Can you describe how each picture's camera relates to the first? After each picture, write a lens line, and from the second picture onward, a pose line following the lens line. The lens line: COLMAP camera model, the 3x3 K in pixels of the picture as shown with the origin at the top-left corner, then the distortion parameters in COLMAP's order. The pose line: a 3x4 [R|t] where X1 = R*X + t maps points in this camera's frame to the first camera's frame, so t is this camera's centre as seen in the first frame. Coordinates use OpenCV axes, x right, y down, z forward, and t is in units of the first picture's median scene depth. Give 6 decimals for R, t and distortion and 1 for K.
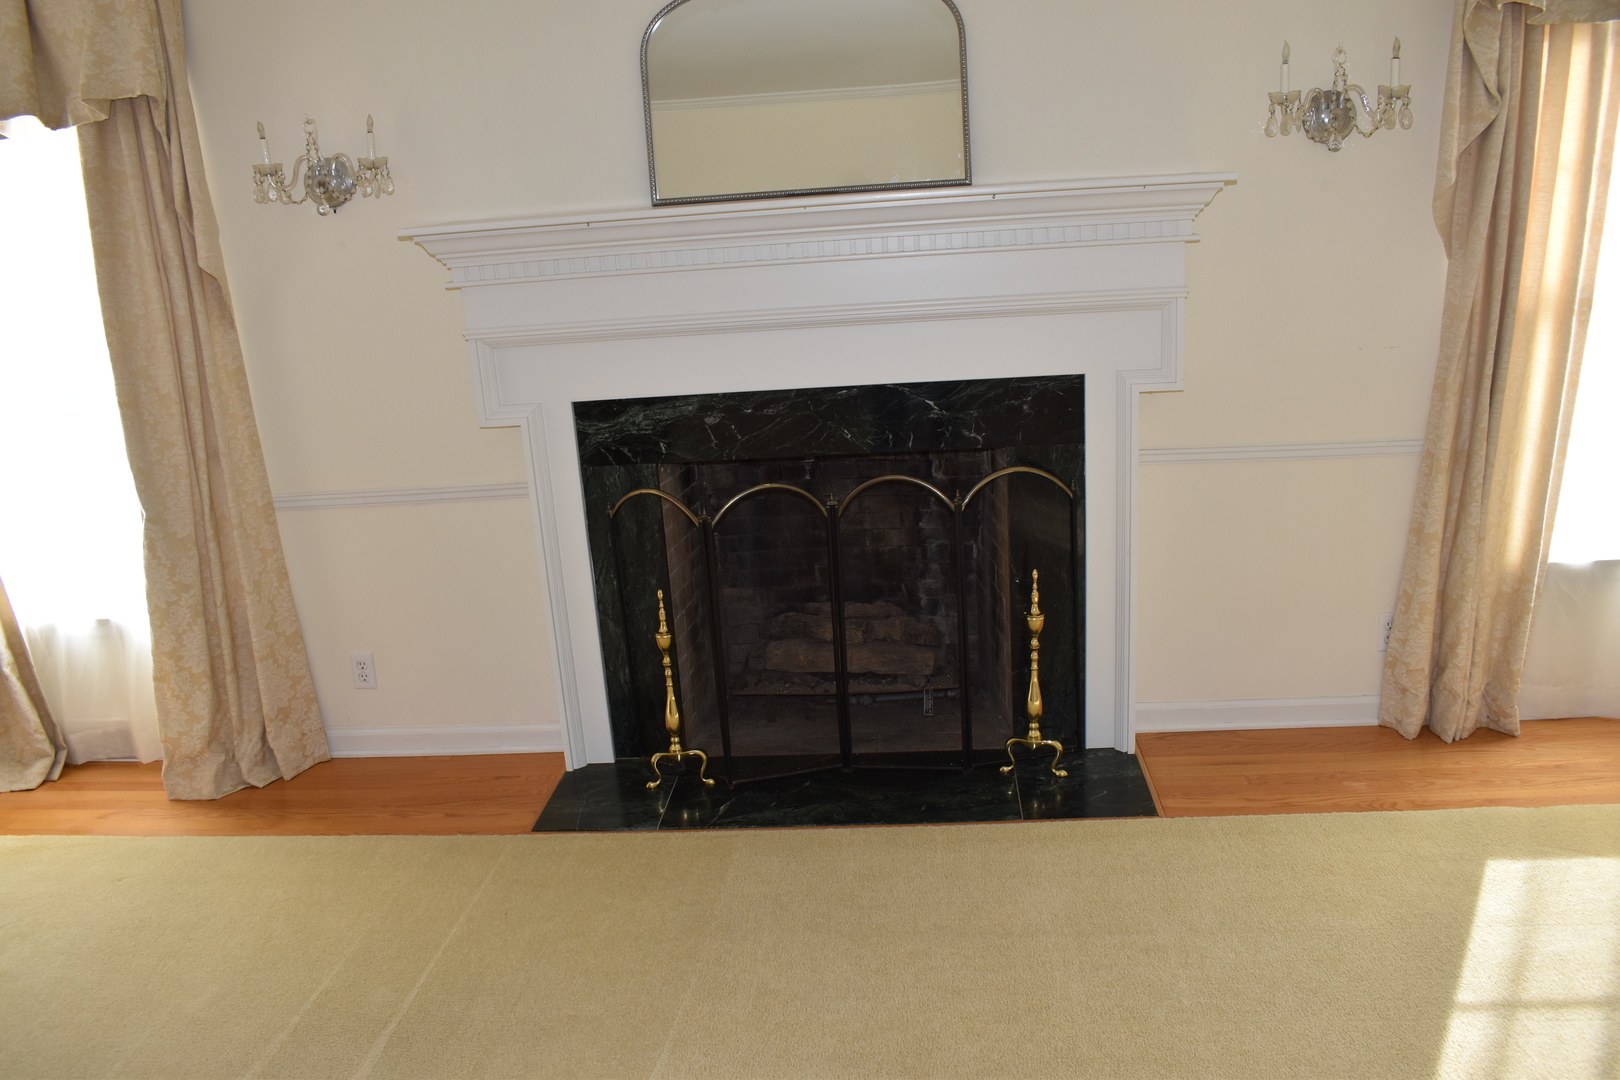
lens RADIAL K [[1285.8, 0, 808.5], [0, 1285.8, 531.9], [0, 0, 1]] dist [-0.087502, 0.004966]
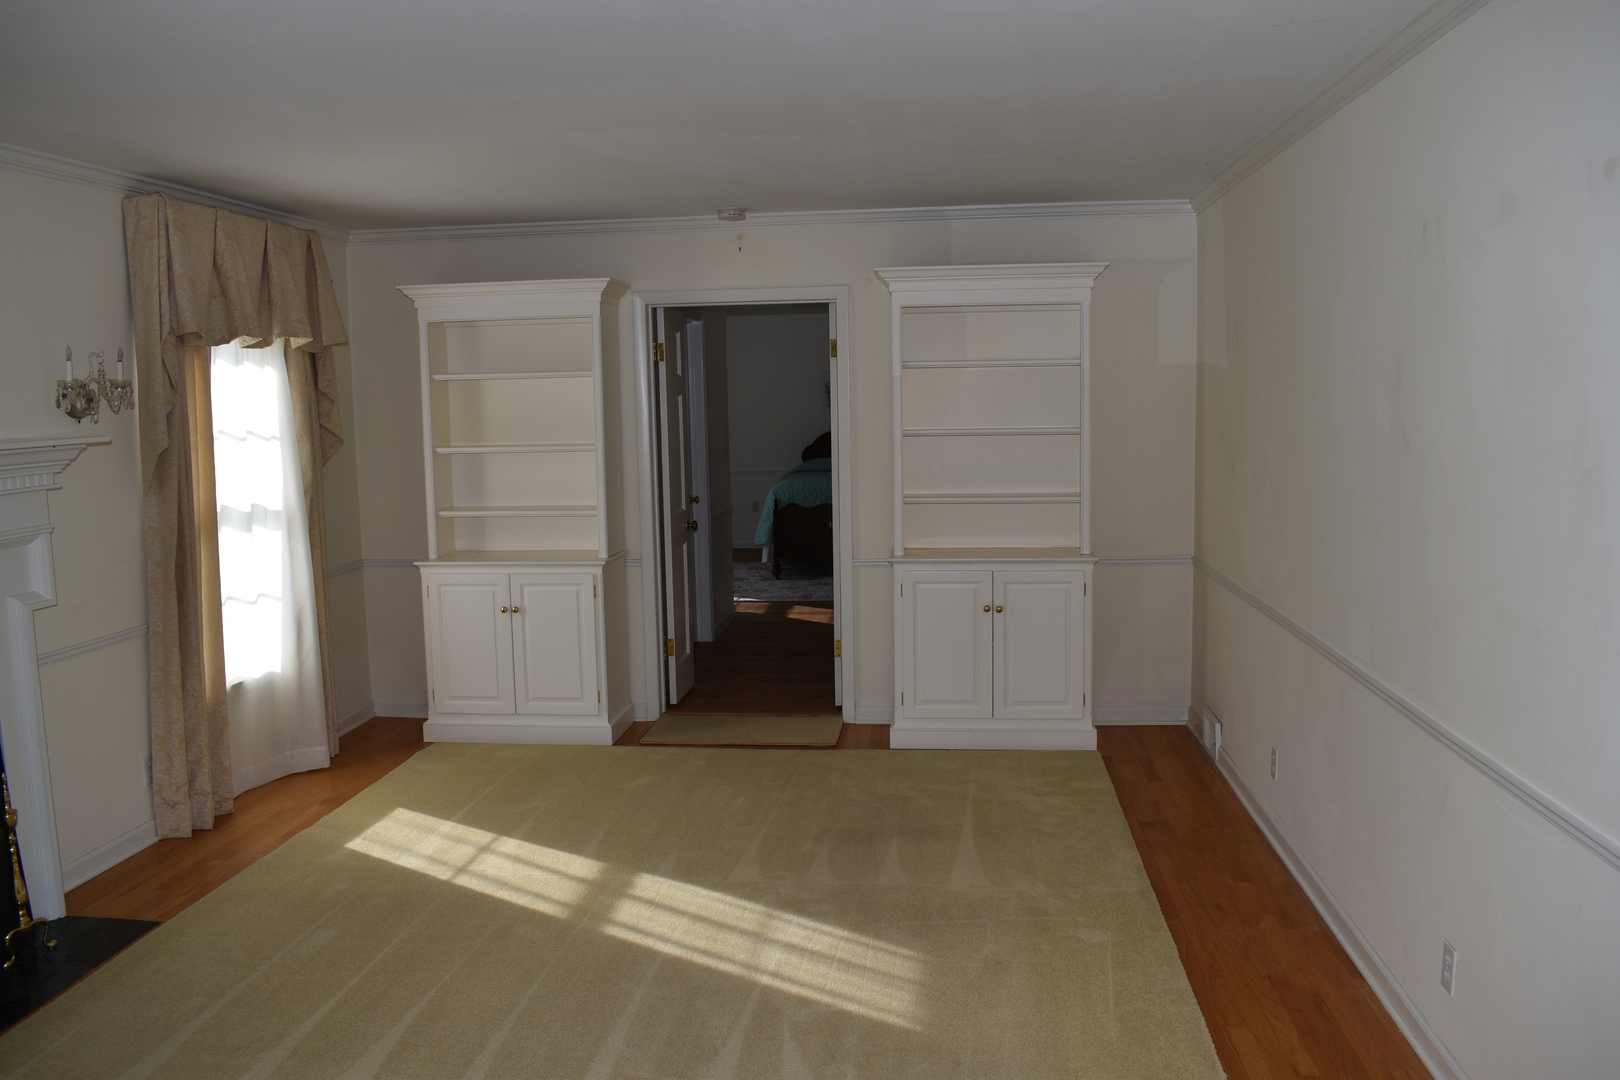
lens RADIAL K [[1285.8, 0, 808.8], [0, 1285.8, 541.8], [0, 0, 1]] dist [-0.087502, 0.004966]
pose [[0.020013, -0.049303, 0.998583, -0.961396], [0.290284, 0.956045, 0.041385, -0.005156], [-0.956731, 0.289045, 0.033445, 0.232435]]
